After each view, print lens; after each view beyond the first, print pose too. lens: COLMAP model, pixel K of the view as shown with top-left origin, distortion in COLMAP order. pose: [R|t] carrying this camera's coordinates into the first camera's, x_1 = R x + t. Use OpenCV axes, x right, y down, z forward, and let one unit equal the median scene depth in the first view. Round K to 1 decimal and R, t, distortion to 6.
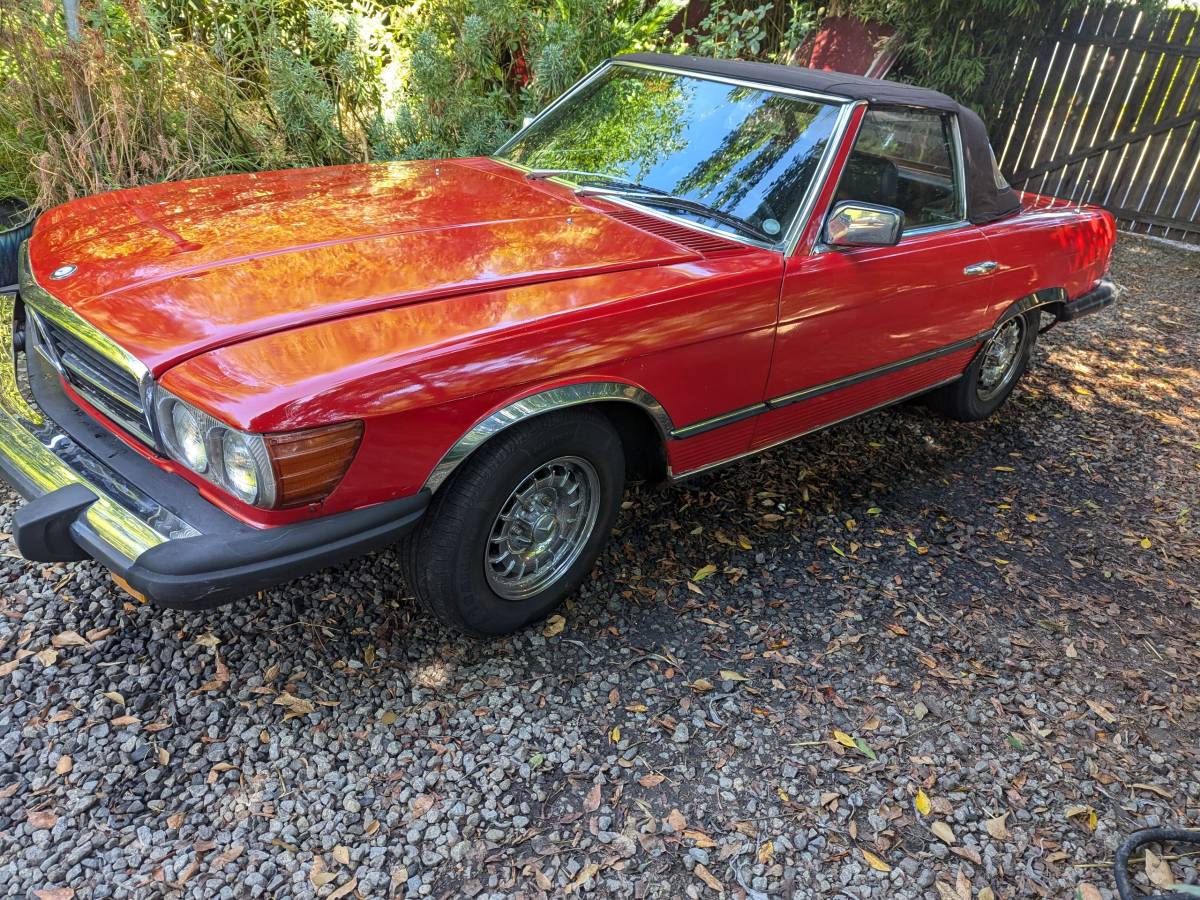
lens RADIAL K [[857.6, 0, 602.1], [0, 857.6, 440.4], [0, 0, 1]] dist [0.062213, -0.056384]
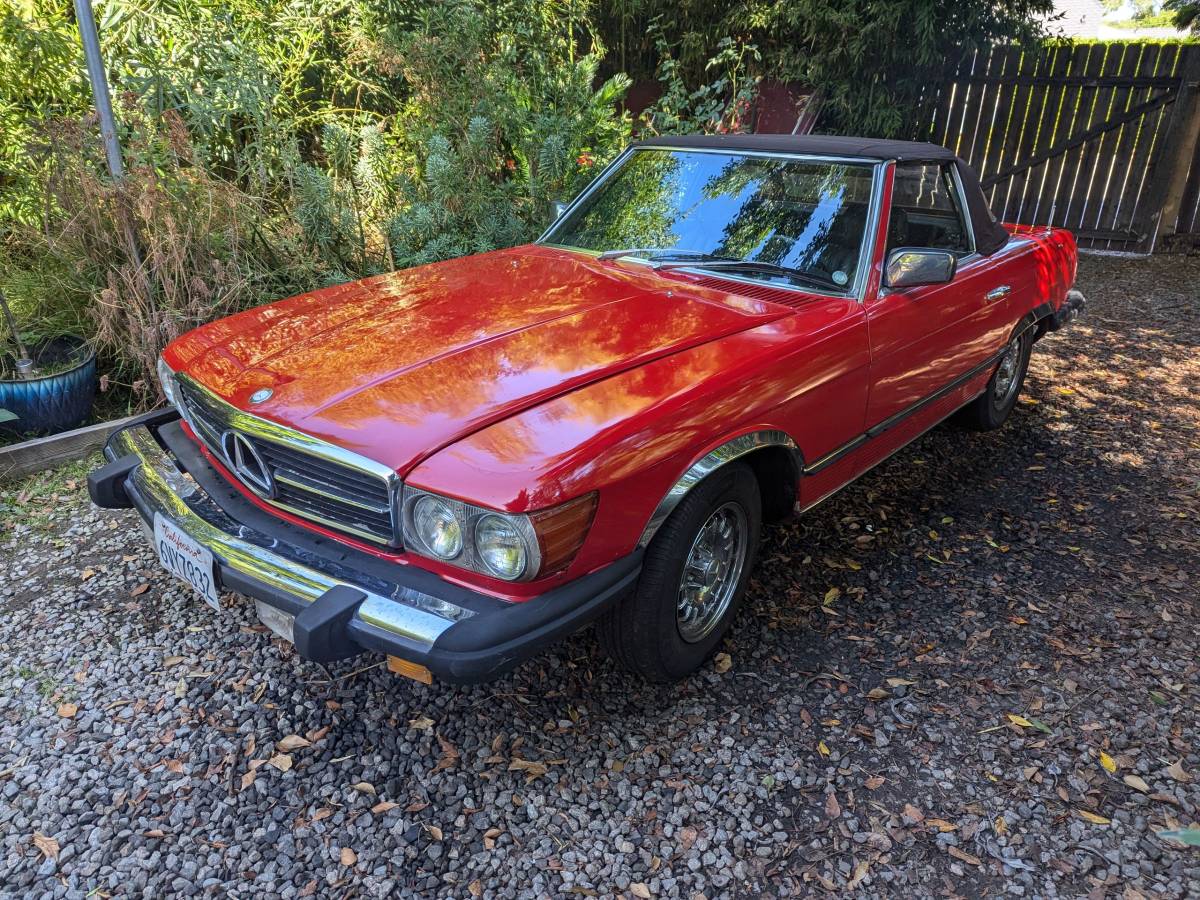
lens RADIAL K [[857.6, 0, 594.7], [0, 857.6, 448.1], [0, 0, 1]] dist [0.062213, -0.056384]
pose [[0.986979, -0.132021, 0.091885, -0.314440], [0.137448, 0.988955, -0.055457, -0.014069], [-0.083549, 0.067364, 0.994224, -0.088995]]
